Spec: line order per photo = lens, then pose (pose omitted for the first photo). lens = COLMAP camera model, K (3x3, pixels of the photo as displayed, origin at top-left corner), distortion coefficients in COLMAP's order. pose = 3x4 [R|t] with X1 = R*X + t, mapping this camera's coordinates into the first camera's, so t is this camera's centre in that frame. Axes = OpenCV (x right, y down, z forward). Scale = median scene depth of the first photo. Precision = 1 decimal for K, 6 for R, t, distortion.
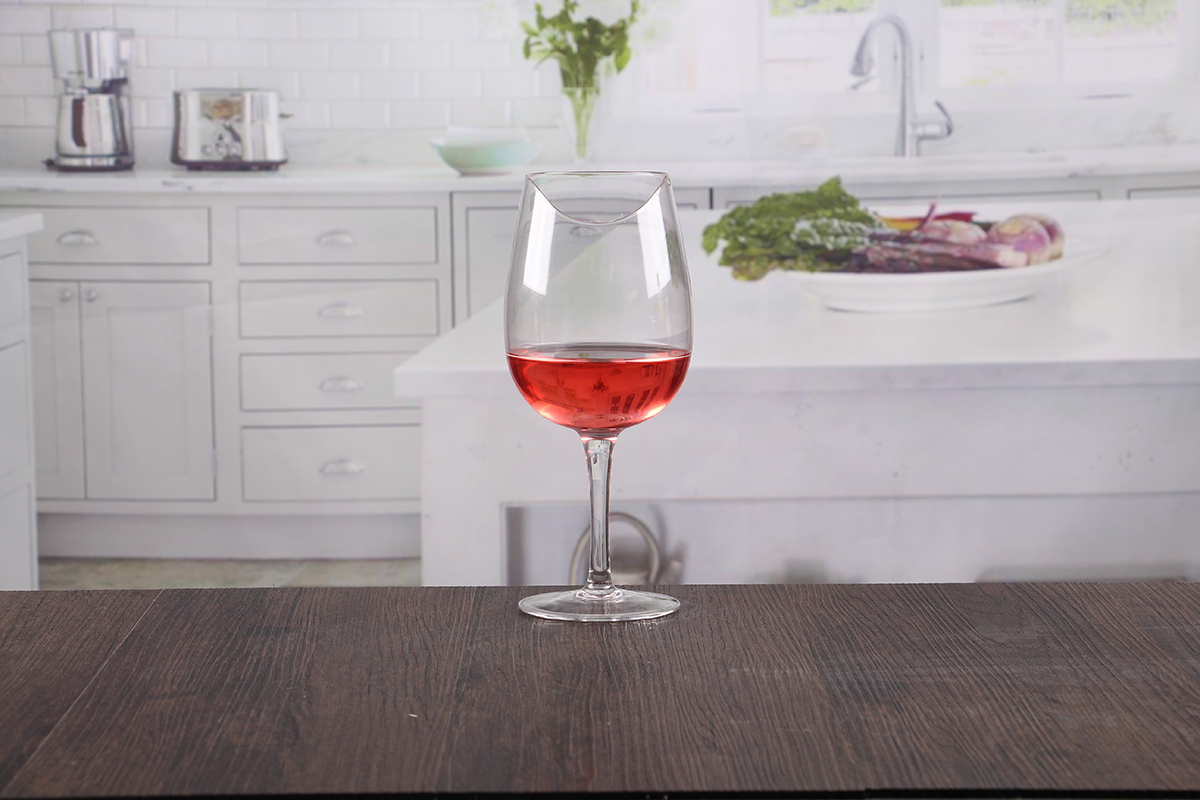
lens RADIAL K [[2622.4, 0, 599.3], [0, 2622.4, 426.9], [0, 0, 1]] dist [0.138074, 0.072524]
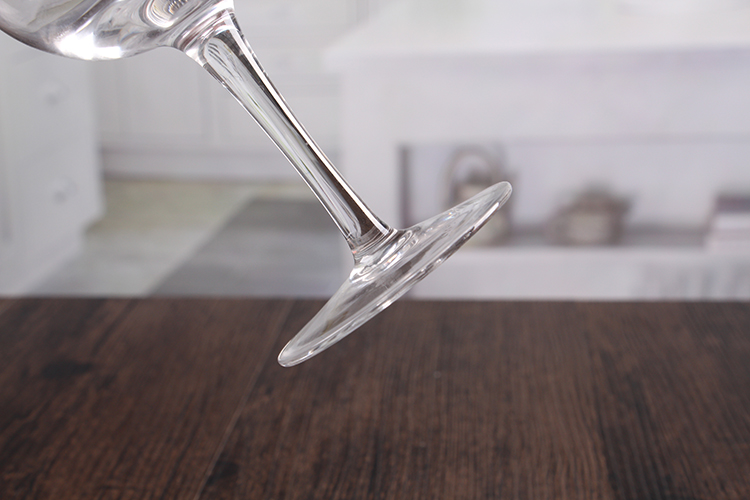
lens RADIAL K [[1352.0, 0, 375.2], [0, 1352.0, 266.2], [0, 0, 1]] dist [0.048907, 0.292091]
pose [[0.996327, 0.010288, -0.085014, 0.017972], [0.002913, 0.988112, 0.153710, -0.020223], [0.085585, -0.153393, 0.984452, 0.227641]]
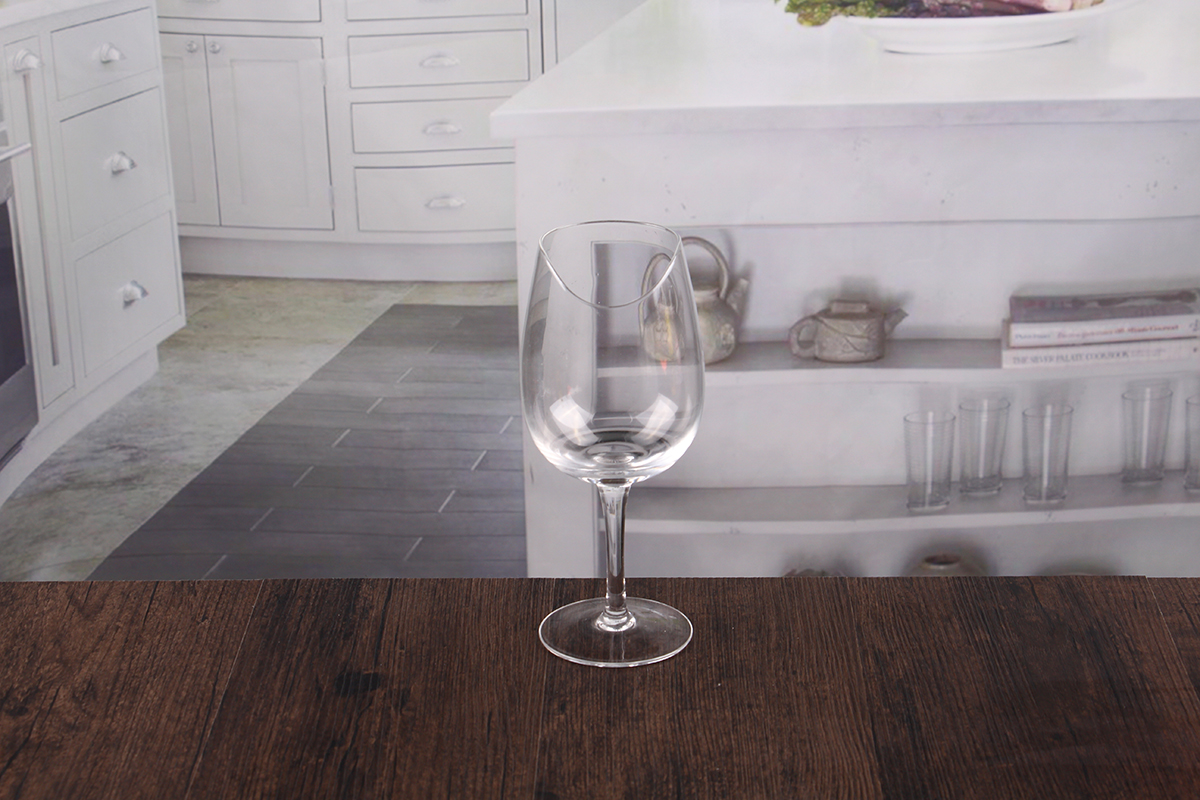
lens RADIAL K [[2163.2, 0, 600.3], [0, 2163.2, 426.0], [0, 0, 1]] dist [0.048907, 0.292091]
pose [[0.999360, 0.001468, -0.035751, 0.001193], [0.006701, 0.973799, 0.227314, -0.101172], [0.035148, -0.227408, 0.973165, 0.083904]]
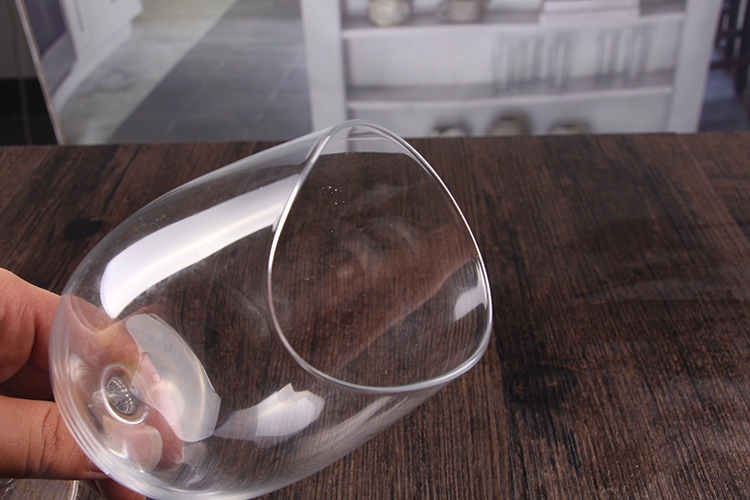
lens RADIAL K [[795.5, 0, 364.3], [0, 795.5, 249.5], [0, 0, 1]] dist [-0.032935, 0.003346]
pose [[0.998899, -0.006082, -0.046518, 0.017682], [0.025841, 0.898914, 0.437362, -0.040618], [0.039156, -0.438083, 0.898081, 0.291900]]
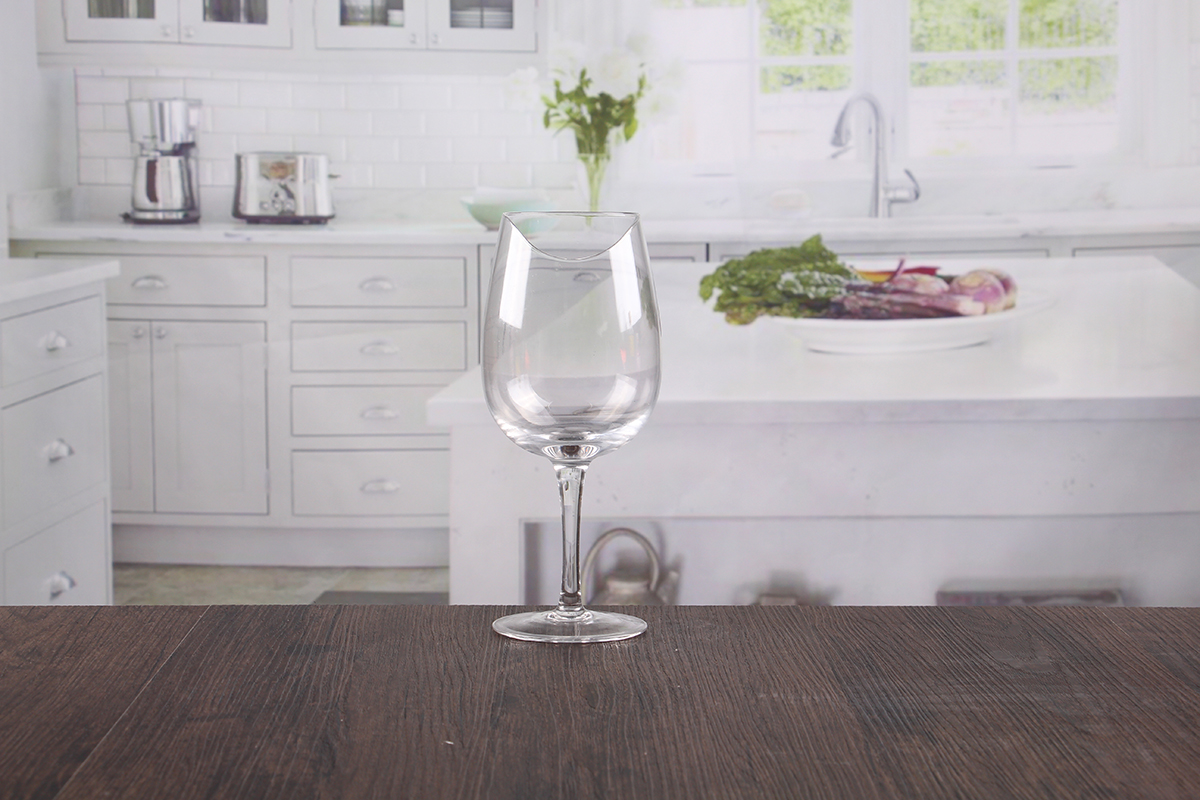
lens RADIAL K [[2163.2, 0, 600.3], [0, 2163.2, 426.0], [0, 0, 1]] dist [0.048907, 0.292091]
pose [[0.999954, 0.008869, 0.003720, -0.006698], [-0.008826, 0.999896, -0.011382, -0.000859], [-0.003820, 0.011349, 0.999928, 0.065878]]
